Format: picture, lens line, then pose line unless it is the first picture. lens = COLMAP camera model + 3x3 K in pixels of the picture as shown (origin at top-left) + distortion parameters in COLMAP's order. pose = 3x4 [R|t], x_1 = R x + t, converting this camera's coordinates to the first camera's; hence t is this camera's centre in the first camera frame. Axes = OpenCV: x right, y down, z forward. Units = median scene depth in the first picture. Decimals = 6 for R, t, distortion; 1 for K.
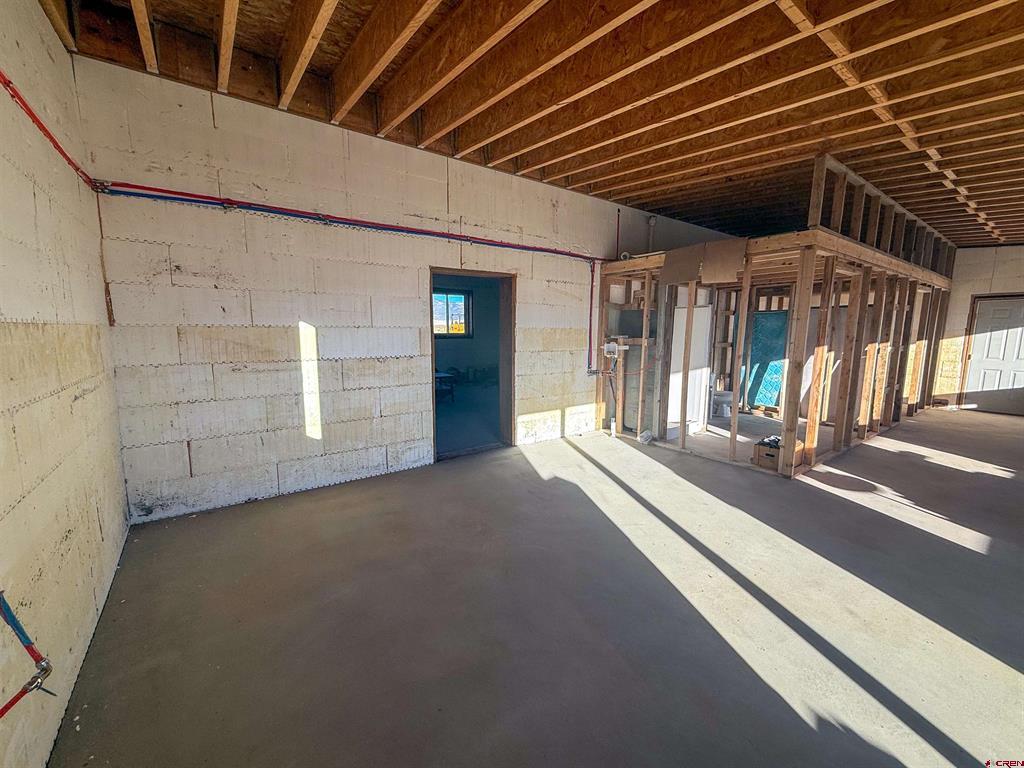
lens RADIAL K [[420.9, 0, 509.2], [0, 420.9, 385.1], [0, 0, 1]] dist [-0.002572, 0.000022]
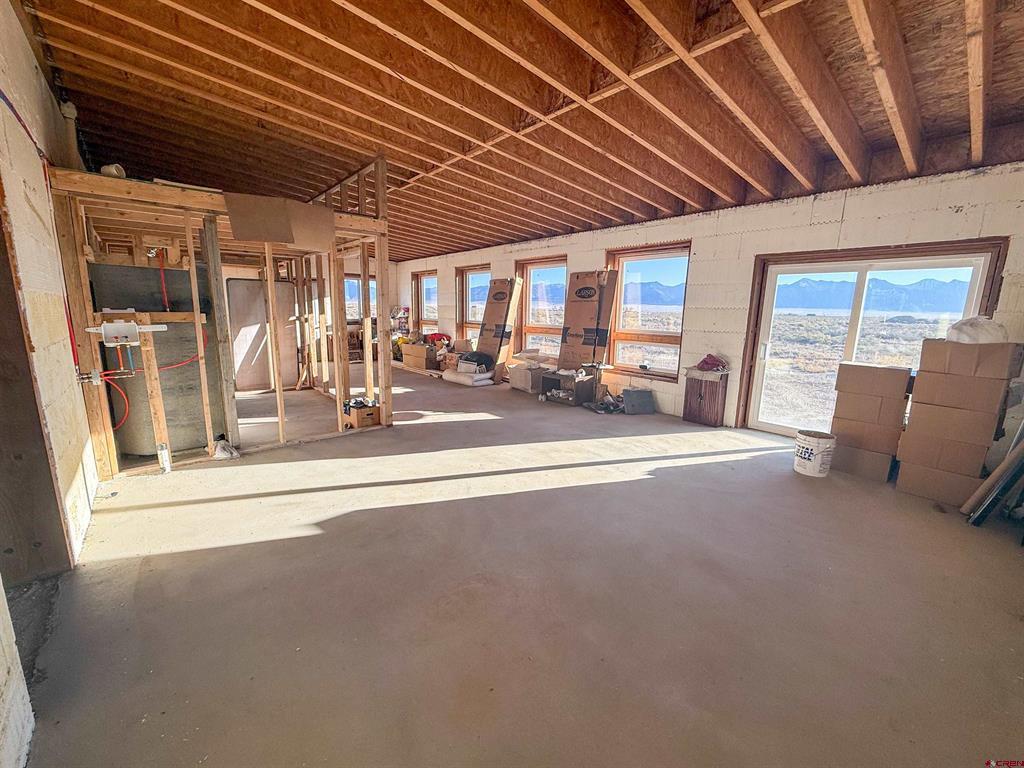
lens RADIAL K [[420.9, 0, 509.5], [0, 420.9, 388.3], [0, 0, 1]] dist [-0.002572, 0.000022]
pose [[-0.103430, -0.188358, 0.976639, -0.541493], [0.110130, 0.973699, 0.199454, -0.092266], [-0.988521, 0.128187, -0.079966, 0.731933]]
